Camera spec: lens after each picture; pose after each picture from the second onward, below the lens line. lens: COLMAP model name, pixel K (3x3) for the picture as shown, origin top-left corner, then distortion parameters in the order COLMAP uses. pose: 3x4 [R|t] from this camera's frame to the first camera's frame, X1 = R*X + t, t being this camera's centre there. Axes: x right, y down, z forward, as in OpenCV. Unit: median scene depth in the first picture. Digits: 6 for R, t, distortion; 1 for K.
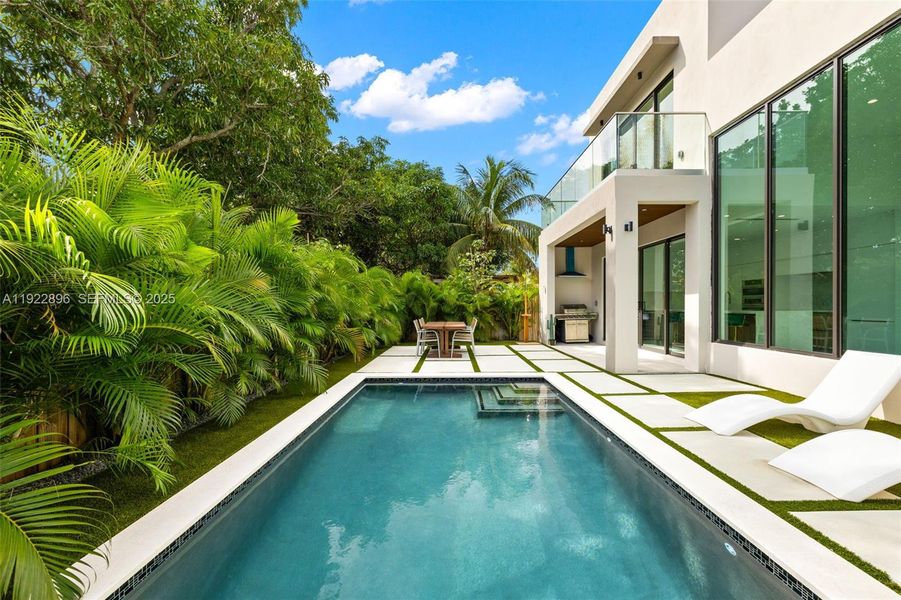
lens RADIAL K [[383.0, 0, 452.3], [0, 383.0, 307.0], [0, 0, 1]] dist [0.000678, -0.000395]
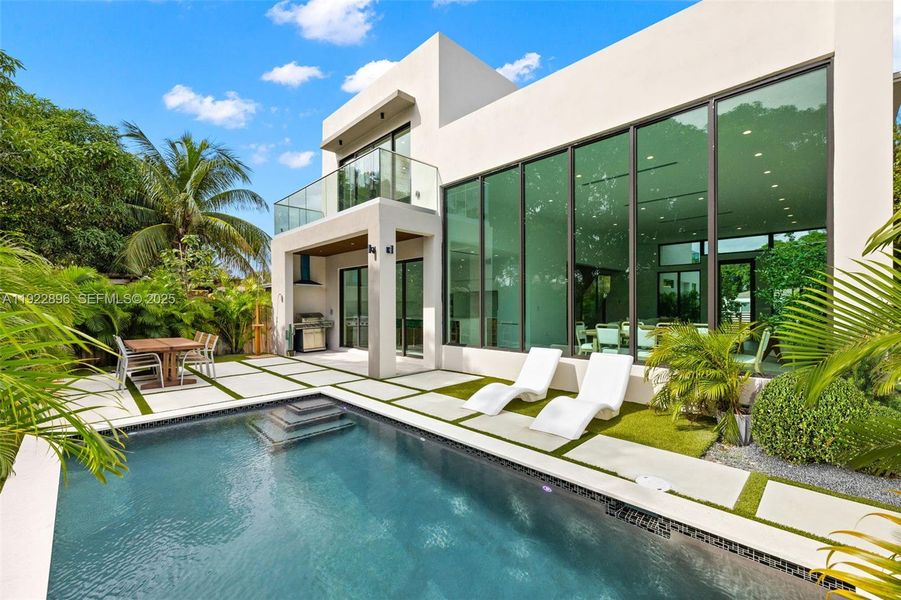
lens RADIAL K [[381.2, 0, 452.2], [0, 381.2, 304.9], [0, 0, 1]] dist [0.000035, 0.000097]
pose [[0.710742, 0.000796, 0.703452, -0.195042], [0.004616, 0.999973, -0.005795, -0.033444], [-0.703437, 0.007366, 0.710719, 0.051717]]
